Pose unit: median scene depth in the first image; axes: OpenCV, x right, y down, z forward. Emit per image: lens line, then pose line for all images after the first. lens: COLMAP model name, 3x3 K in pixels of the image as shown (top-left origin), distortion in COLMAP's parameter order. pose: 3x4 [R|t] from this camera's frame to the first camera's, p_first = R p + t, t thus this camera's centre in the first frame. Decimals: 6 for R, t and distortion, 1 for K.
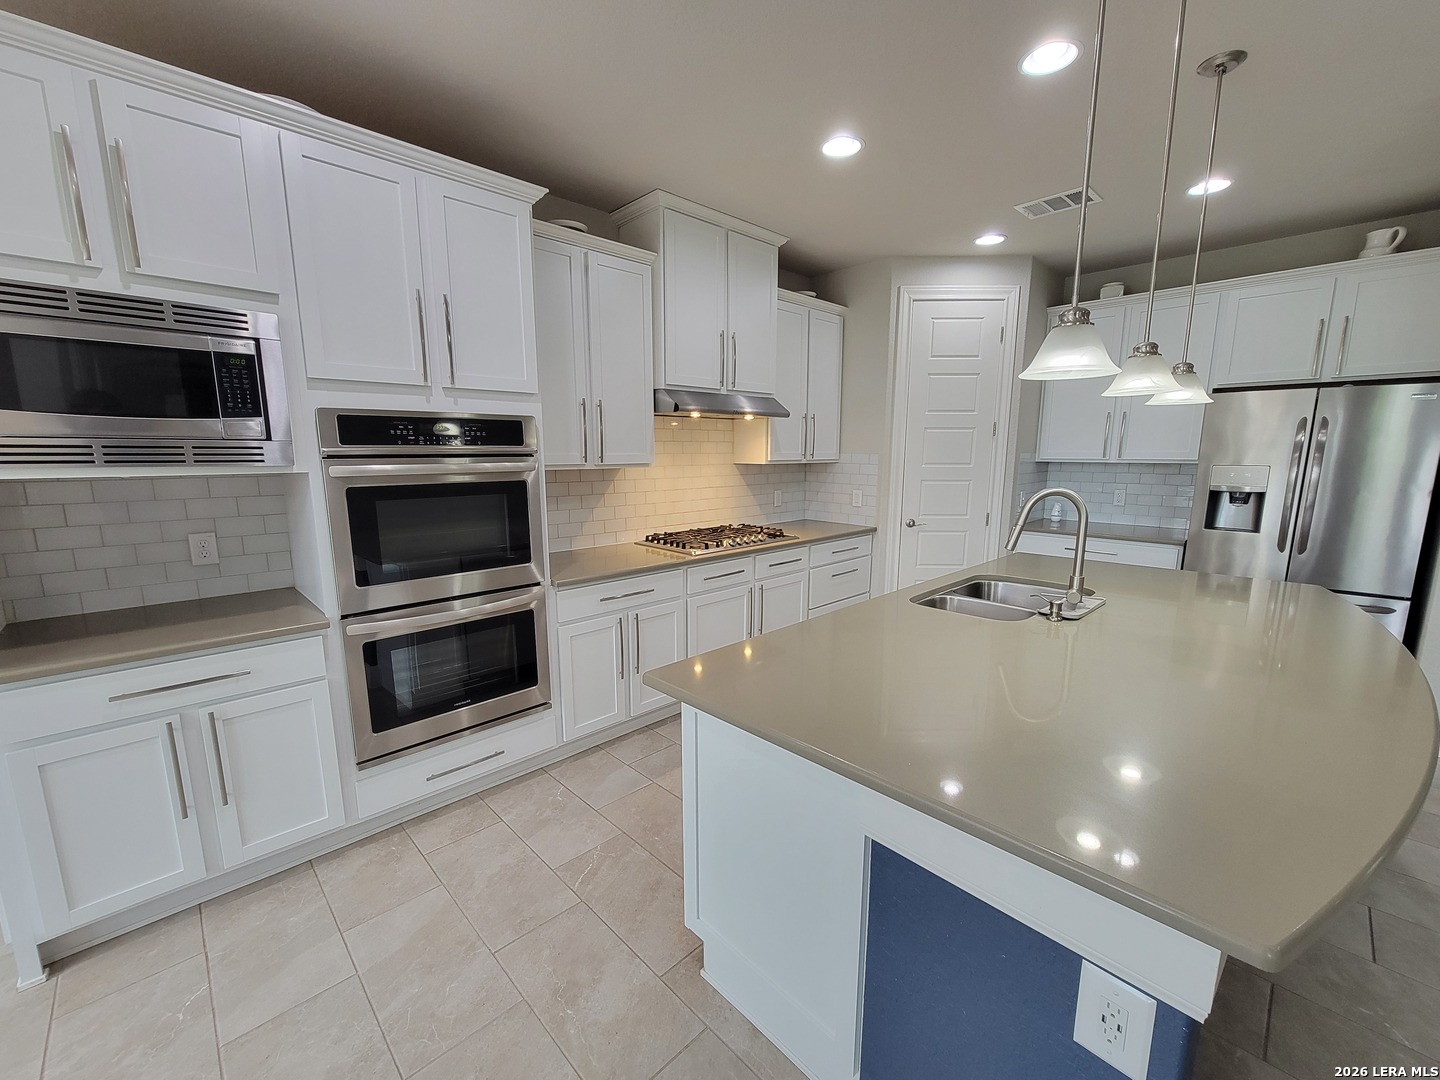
lens RADIAL K [[585.2, 0, 709.8], [0, 585.2, 551.2], [0, 0, 1]] dist [-0.006161, 0.000762]
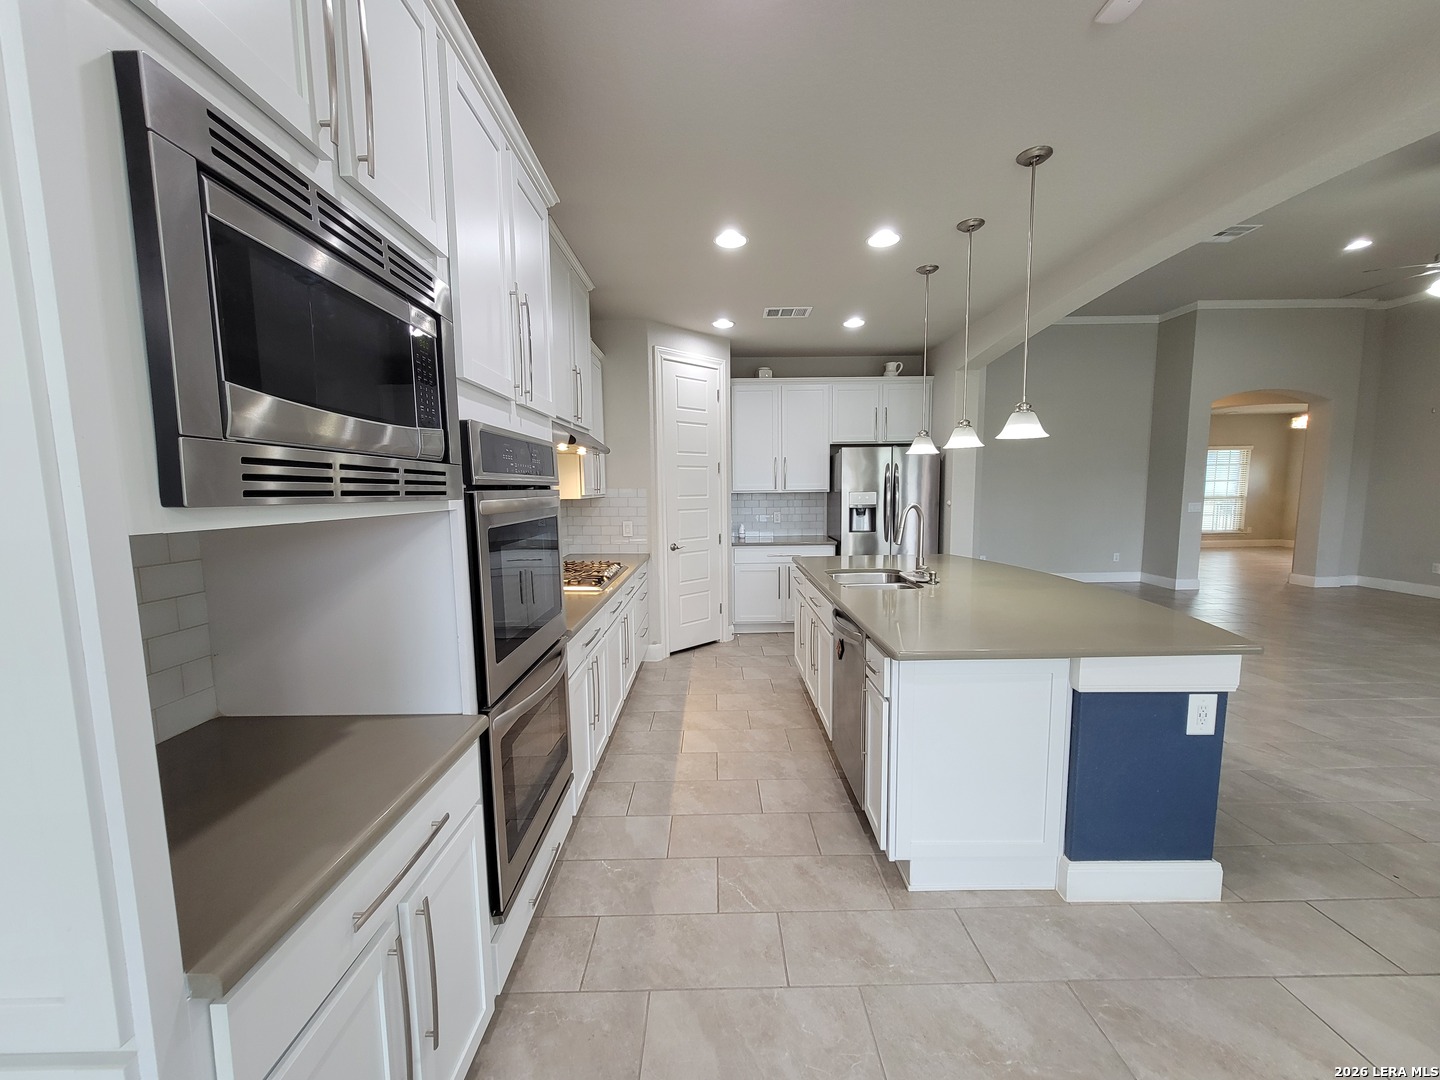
lens RADIAL K [[585.2, 0, 720.2], [0, 585.2, 549.4], [0, 0, 1]] dist [-0.006161, 0.000762]
pose [[0.689467, -0.083829, 0.719449, -0.667784], [0.134075, 0.990886, -0.013030, -0.024306], [-0.711800, 0.105444, 0.694423, 0.197763]]
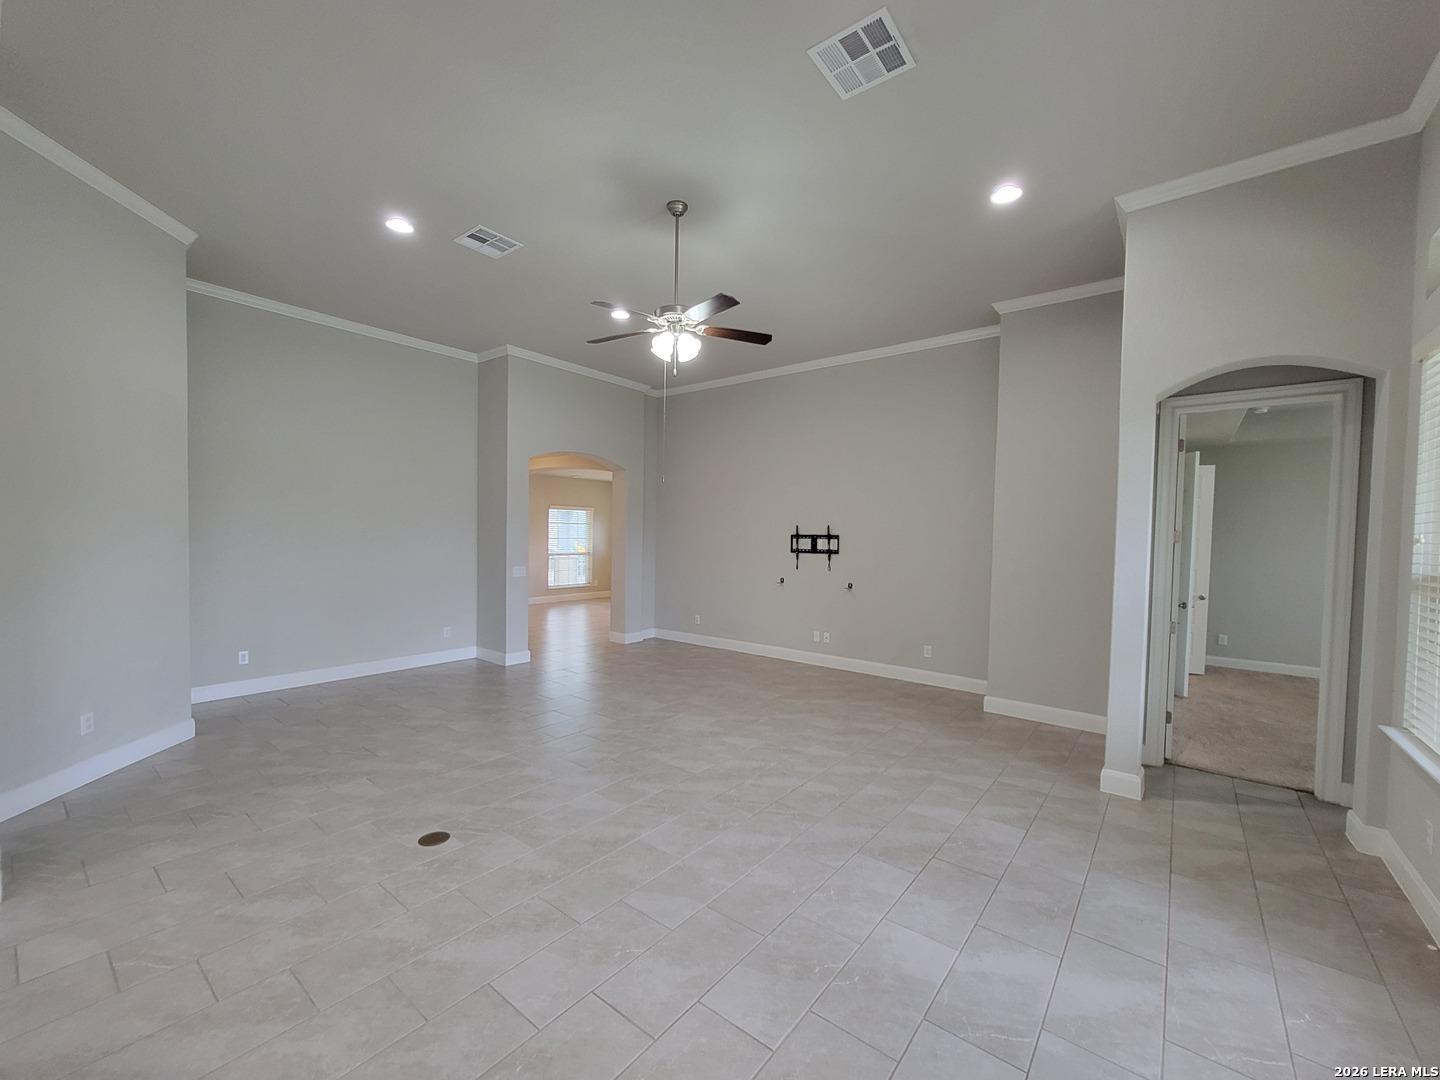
lens RADIAL K [[585.2, 0, 719.6], [0, 585.2, 544.2], [0, 0, 1]] dist [-0.006161, 0.000762]
pose [[-0.138226, -0.015750, 0.990276, -0.663011], [0.152710, 0.987577, 0.037023, -0.024359], [-0.978557, 0.156343, -0.134103, 0.196659]]
